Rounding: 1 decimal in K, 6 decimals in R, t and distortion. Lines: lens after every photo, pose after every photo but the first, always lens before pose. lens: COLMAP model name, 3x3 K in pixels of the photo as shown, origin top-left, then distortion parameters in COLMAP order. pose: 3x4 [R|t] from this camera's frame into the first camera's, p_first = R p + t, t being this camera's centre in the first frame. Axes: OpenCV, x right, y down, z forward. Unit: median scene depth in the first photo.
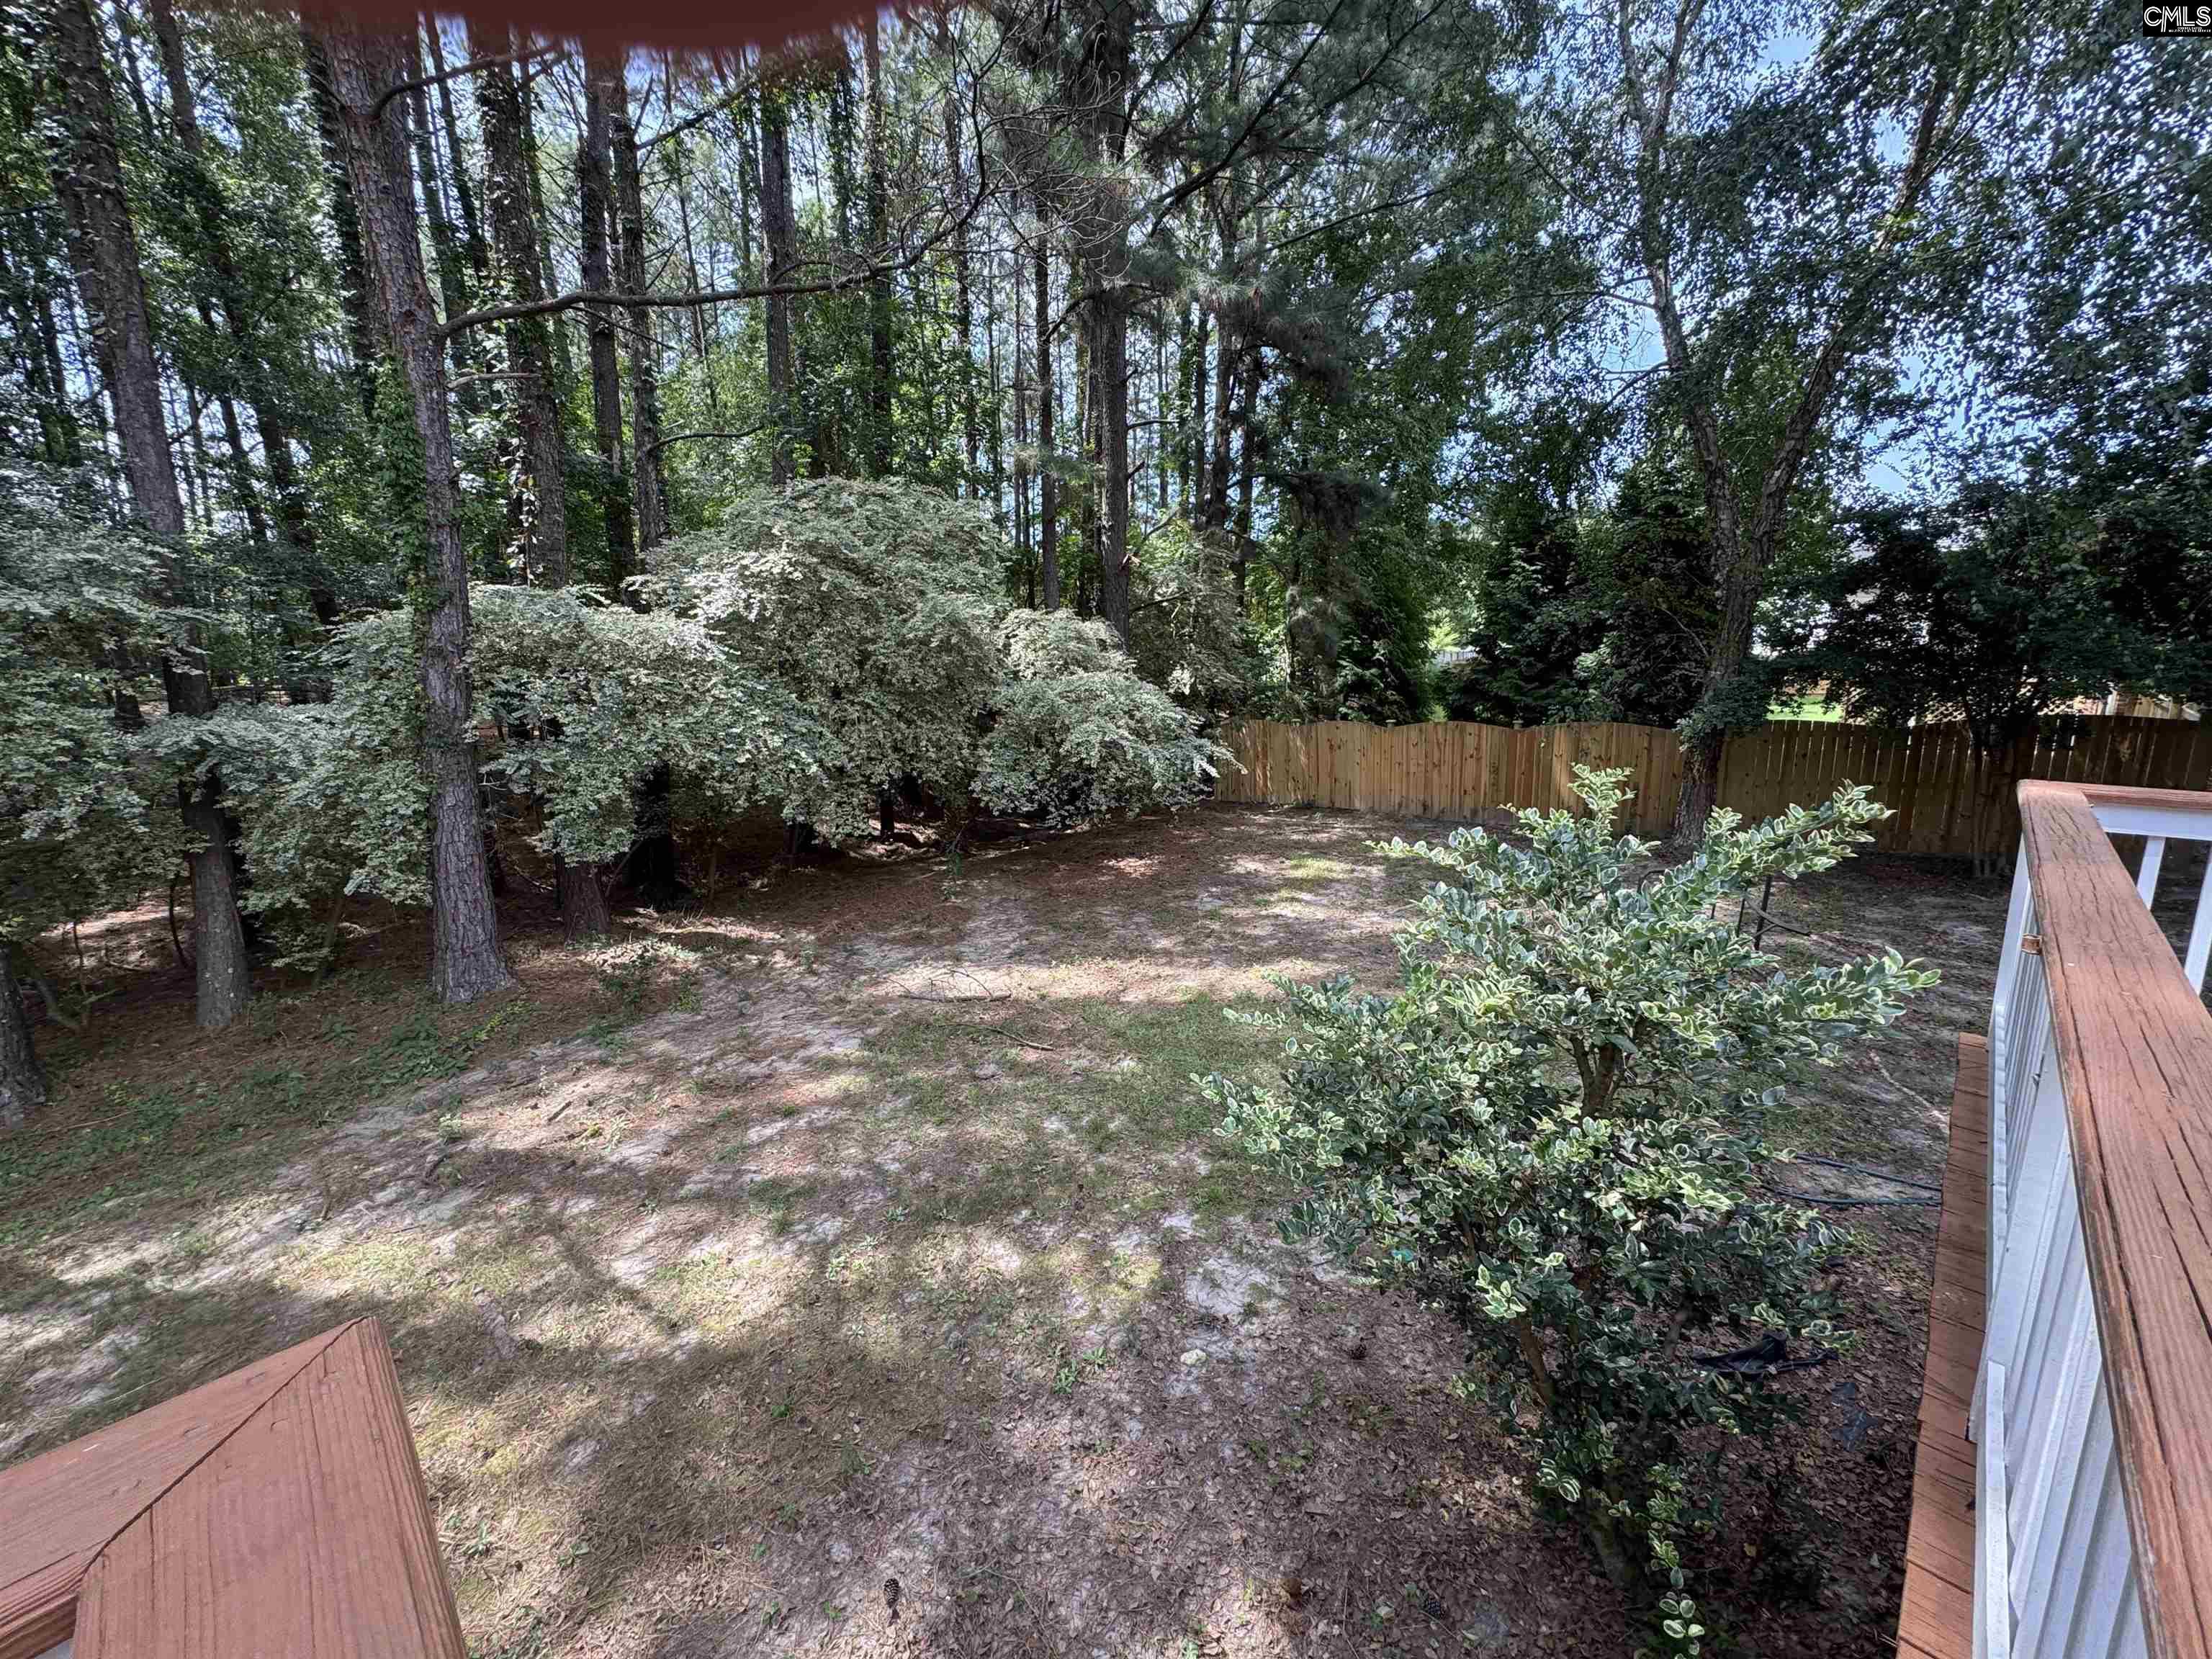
lens RADIAL K [[879.2, 0, 1105.9], [0, 879.2, 830.2], [0, 0, 1]] dist [-0.002760, 0.000283]
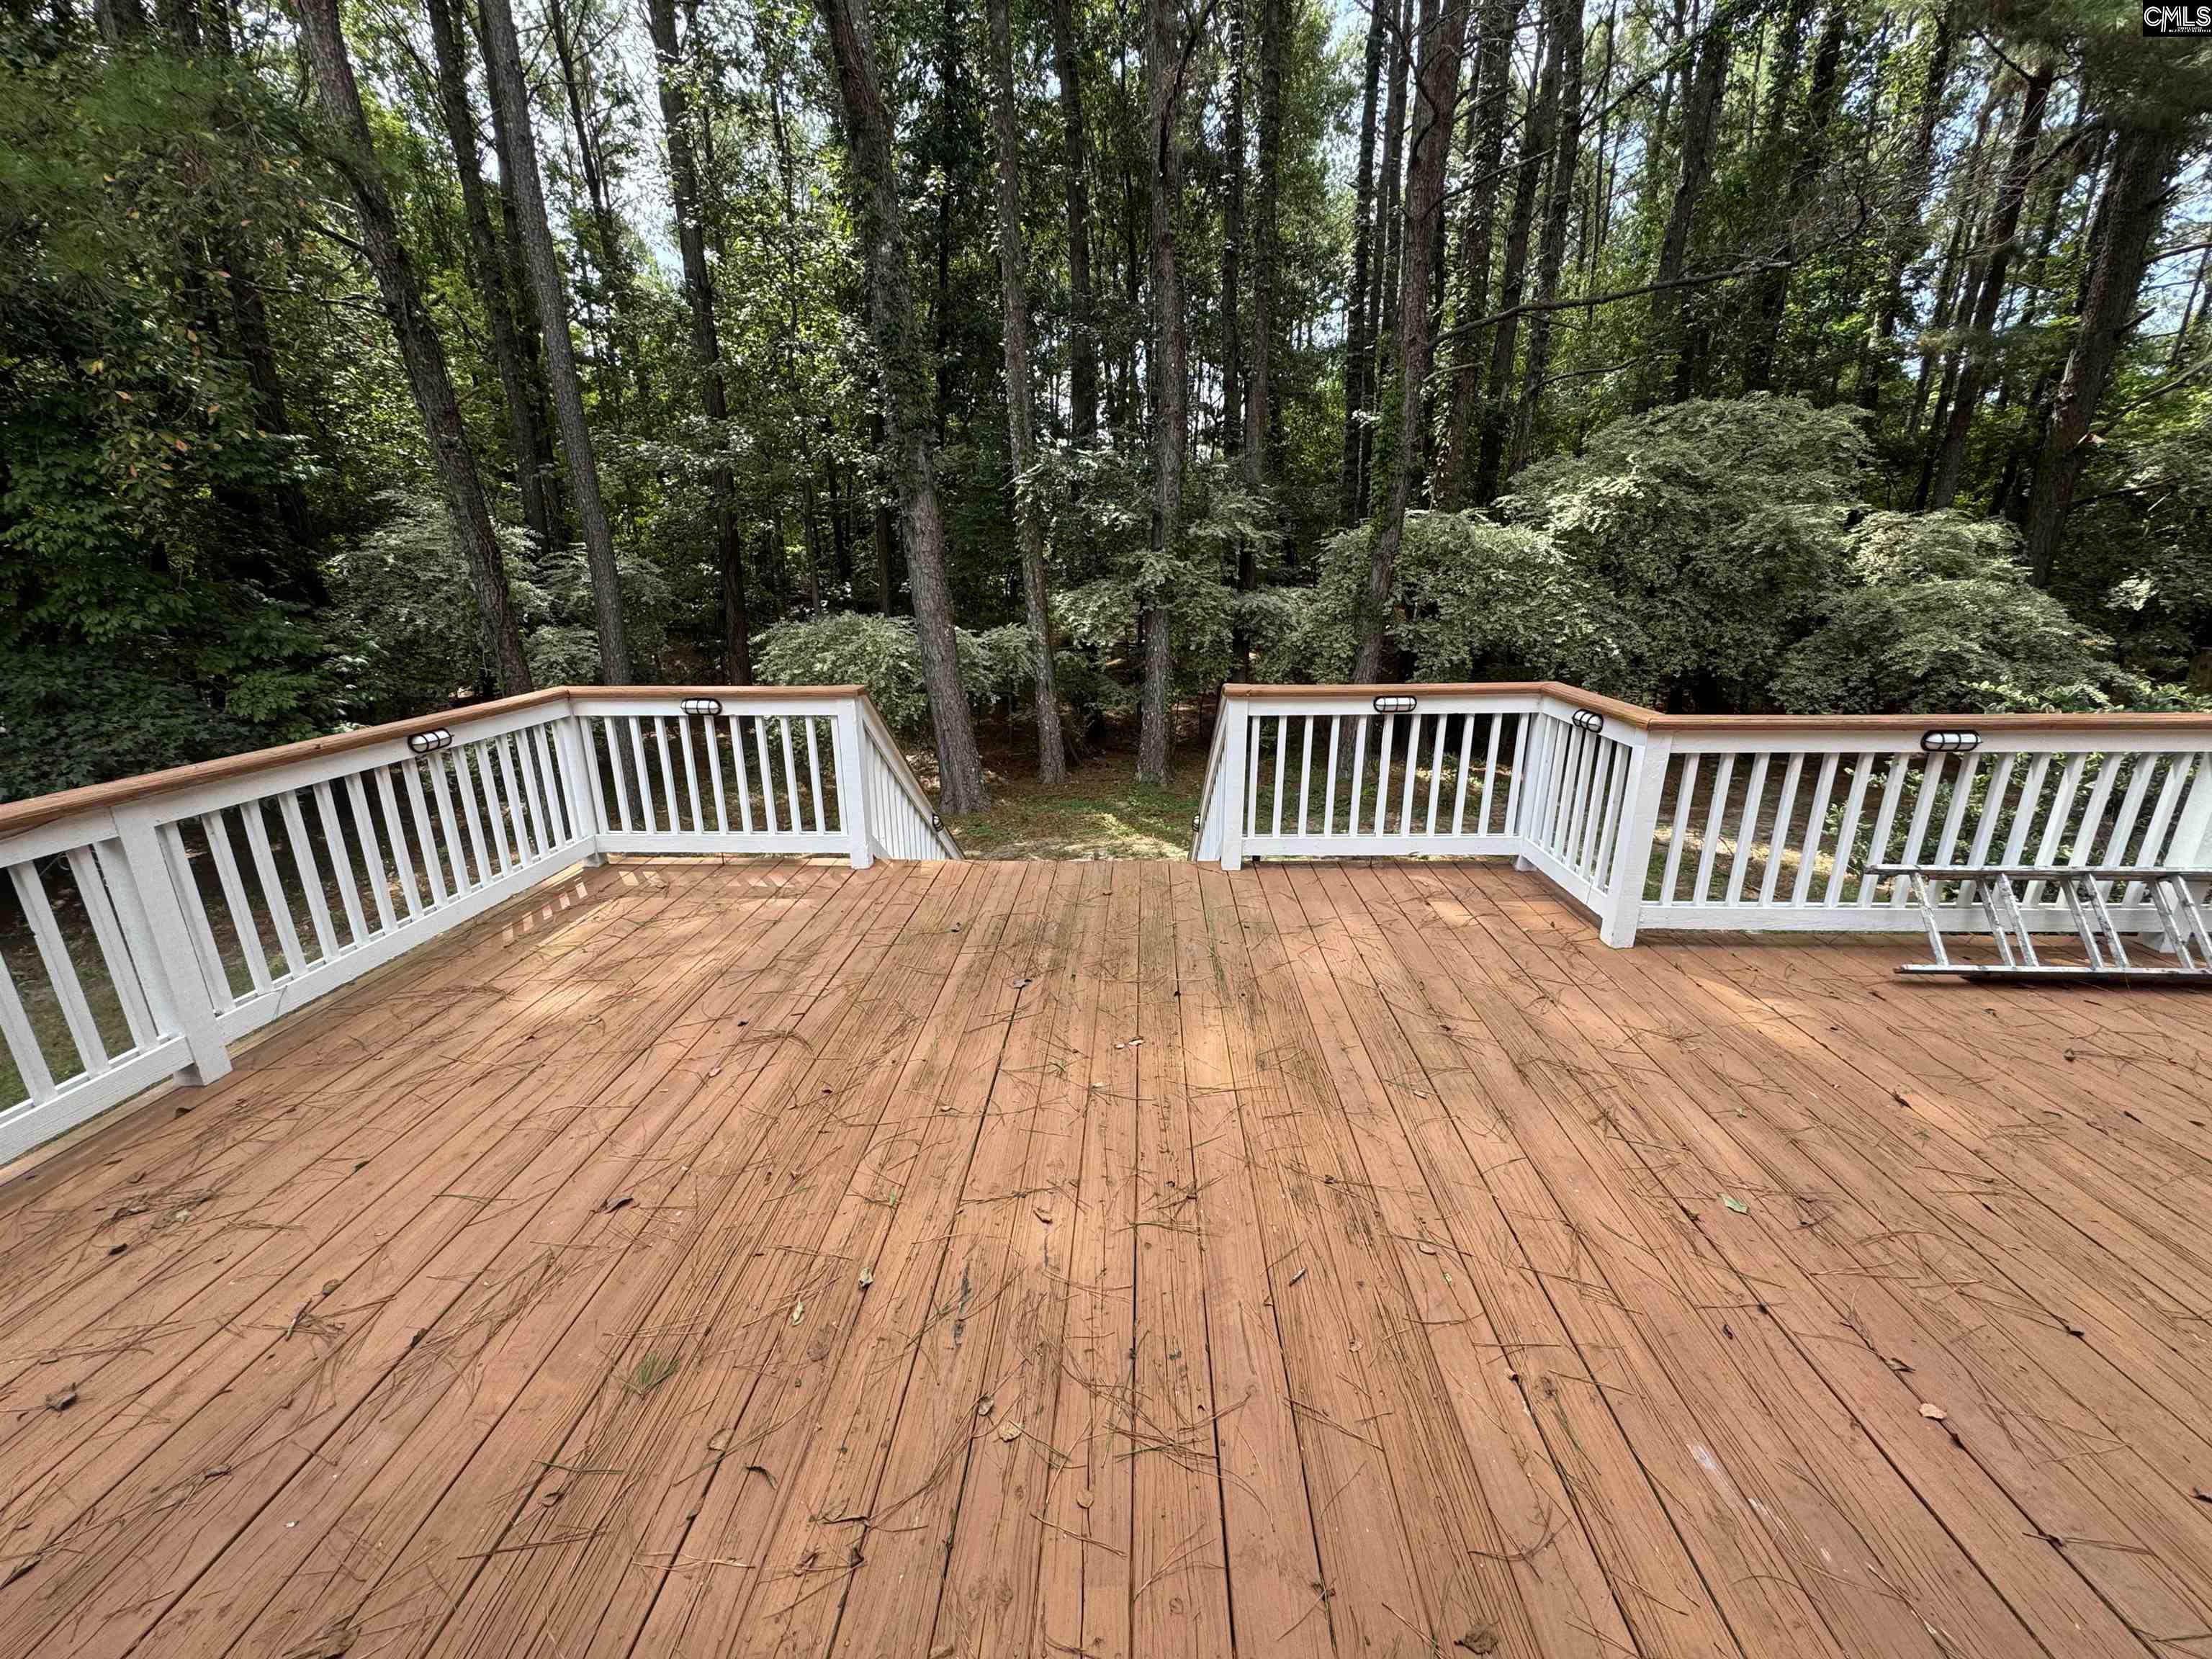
lens RADIAL K [[879.2, 0, 1103.7], [0, 879.2, 827.1], [0, 0, 1]] dist [-0.002760, 0.000283]
pose [[0.670375, 0.224503, -0.707245, 0.114559], [-0.146275, 0.974412, 0.170661, 0.062324], [0.727462, -0.010955, 0.686060, -0.375538]]
